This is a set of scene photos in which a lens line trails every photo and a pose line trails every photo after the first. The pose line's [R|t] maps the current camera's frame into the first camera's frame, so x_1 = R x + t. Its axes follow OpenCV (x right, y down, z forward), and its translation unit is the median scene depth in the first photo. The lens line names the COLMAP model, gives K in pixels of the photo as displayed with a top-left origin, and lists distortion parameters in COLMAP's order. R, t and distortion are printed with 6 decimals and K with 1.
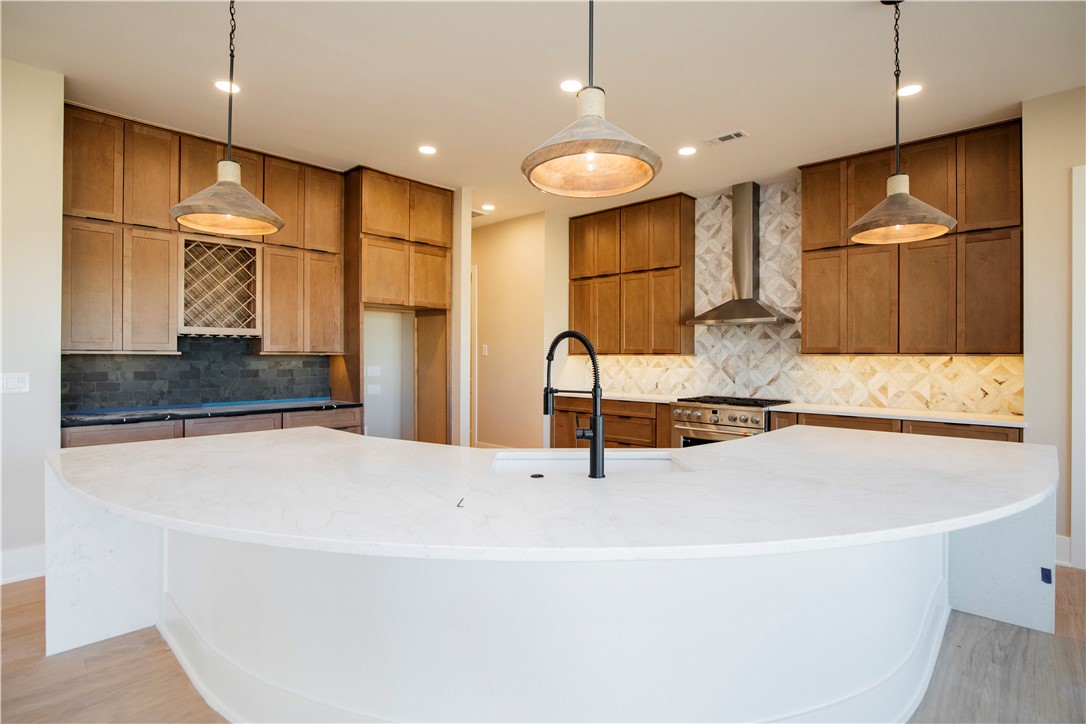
lens RADIAL K [[540.6, 0, 552.5], [0, 540.6, 357.2], [0, 0, 1]] dist [-0.029483, 0.001121]
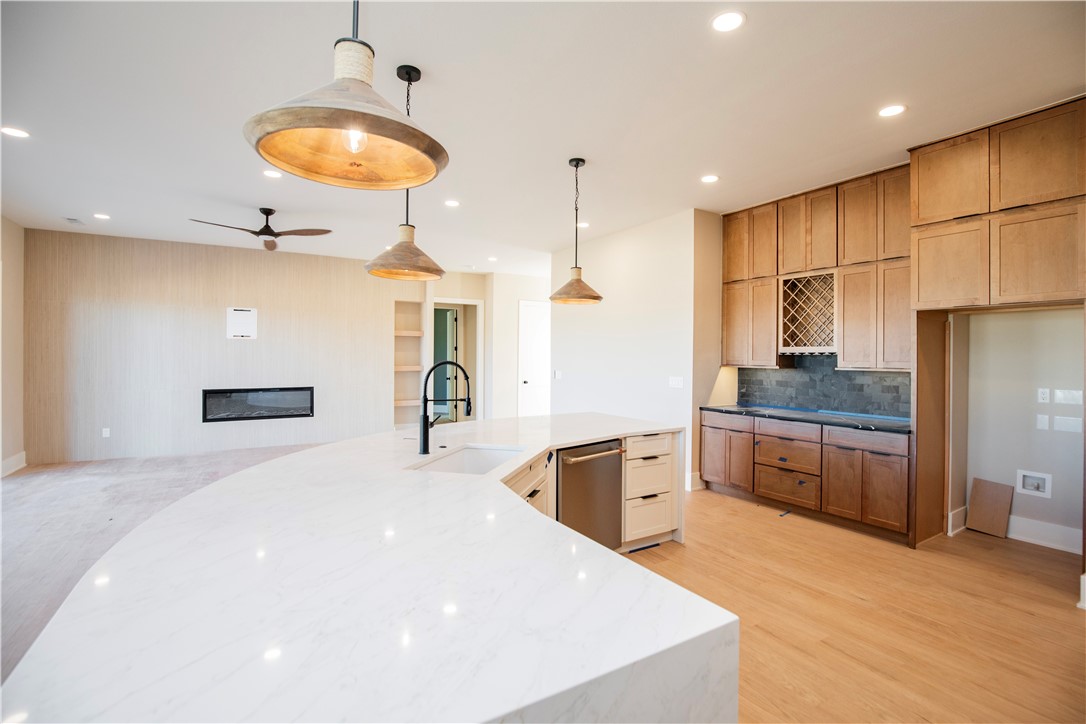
lens RADIAL K [[506.2, 0, 554.1], [0, 506.2, 357.2], [0, 0, 1]] dist [-0.038006, 0.008709]
pose [[-0.263565, -0.002282, -0.964639, 0.501887], [-0.007401, 0.999973, -0.000343, -0.022558], [0.964613, 0.007049, -0.263575, 0.619598]]
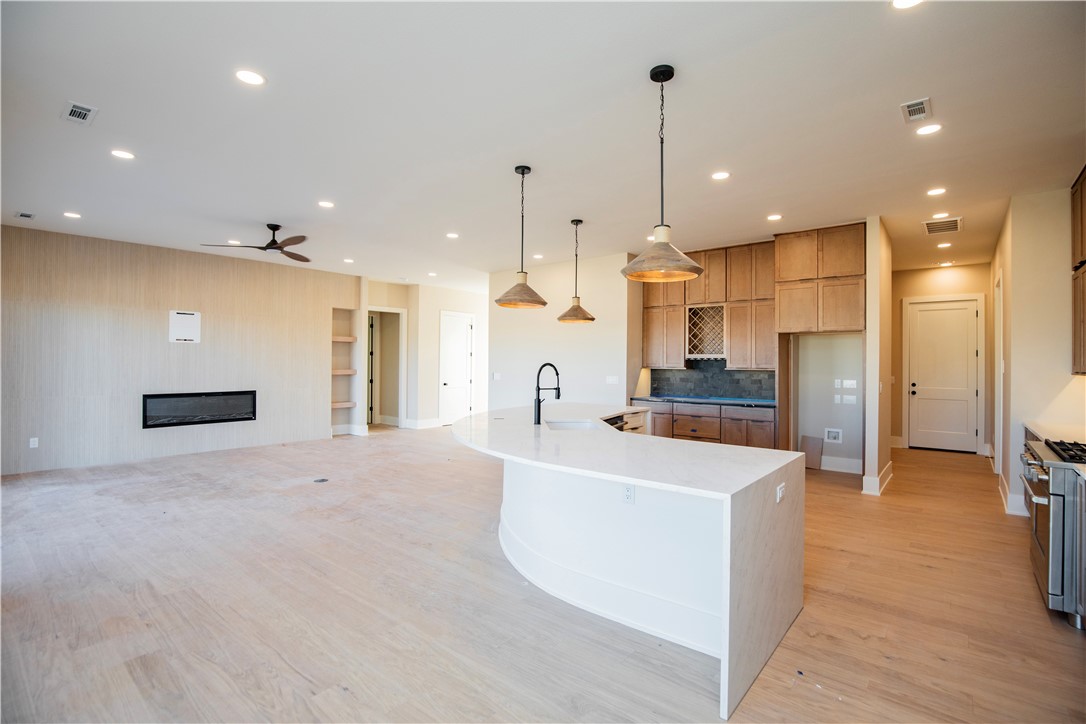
lens RADIAL K [[506.2, 0, 554.1], [0, 506.2, 357.2], [0, 0, 1]] dist [-0.038006, 0.008709]
pose [[0.064664, -0.012785, -0.997825, 0.831725], [-0.007088, 0.999887, -0.013271, -0.016430], [0.997882, 0.007931, 0.064566, 0.325221]]
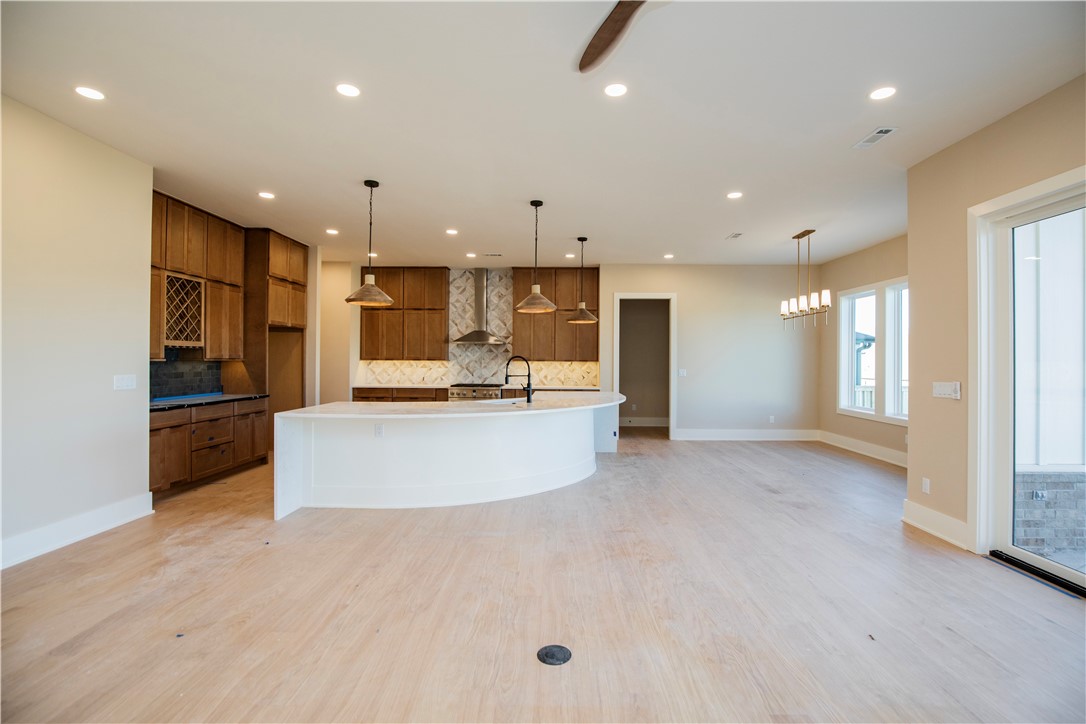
lens RADIAL K [[501.1, 0, 552.7], [0, 501.1, 358.6], [0, 0, 1]] dist [-0.032836, 0.004783]
pose [[0.738367, 0.003637, 0.674390, -0.636281], [-0.003689, 0.999992, -0.001354, -0.010148], [-0.674389, -0.001488, 0.738374, -0.448295]]
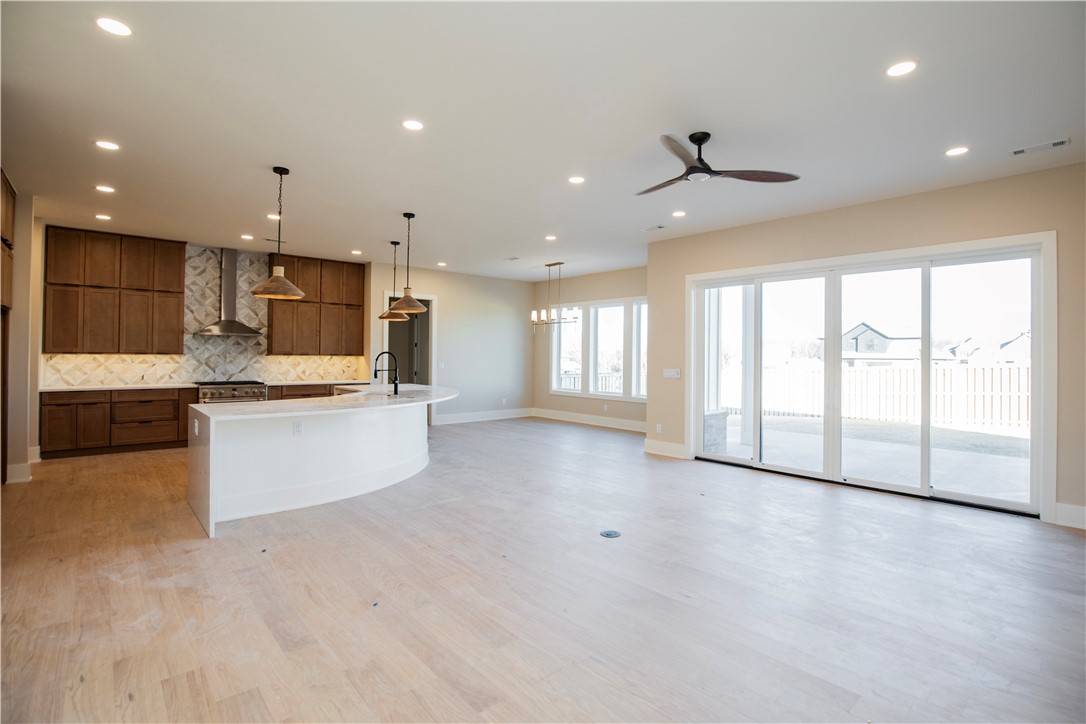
lens RADIAL K [[514.8, 0, 553.5], [0, 514.8, 352.9], [0, 0, 1]] dist [-0.034112, 0.006413]
pose [[0.084047, 0.002501, 0.996459, -1.106400], [-0.008671, 0.999961, -0.001778, -0.015634], [-0.996424, -0.008491, 0.084065, -0.102821]]
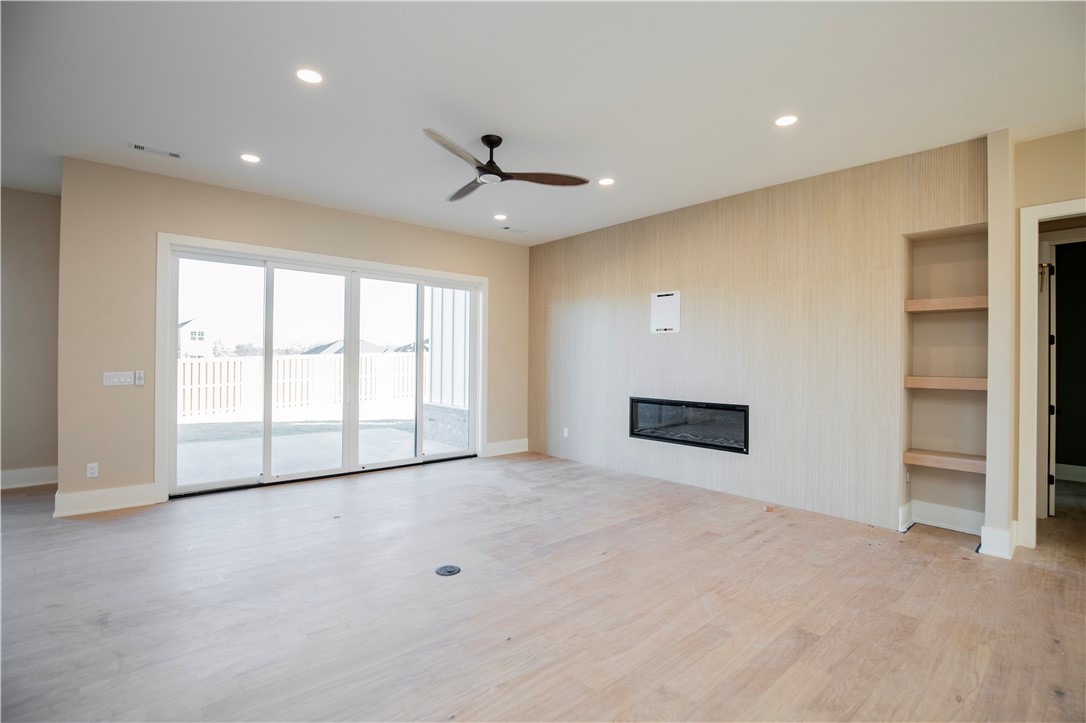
lens RADIAL K [[506.2, 0, 554.1], [0, 506.2, 356.7], [0, 0, 1]] dist [-0.038006, 0.008709]
pose [[-0.996141, -0.012853, 0.086815, -0.517943], [-0.013297, 0.999901, -0.004537, -0.009427], [-0.086749, -0.005674, -0.996214, 0.477647]]
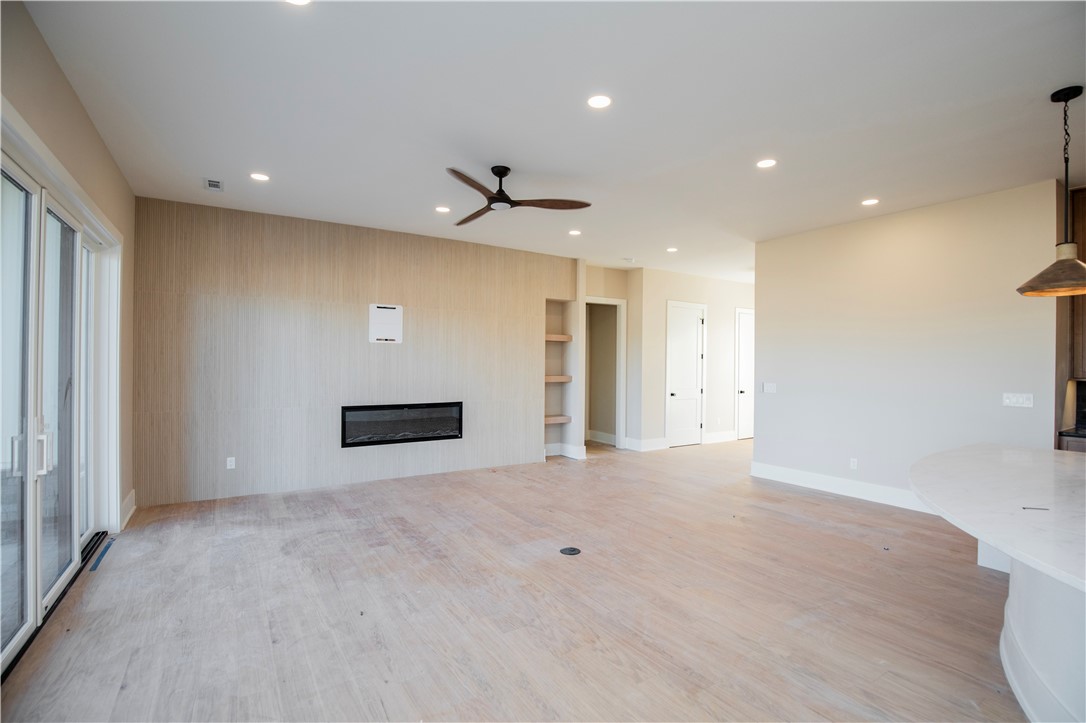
lens RADIAL K [[507.0, 0, 554.9], [0, 507.0, 360.3], [0, 0, 1]] dist [-0.031736, 0.000826]
pose [[-0.242215, -0.009804, -0.970173, 0.391500], [-0.010166, 0.999920, -0.007567, -0.024004], [0.970169, 0.008030, -0.242295, 0.030116]]
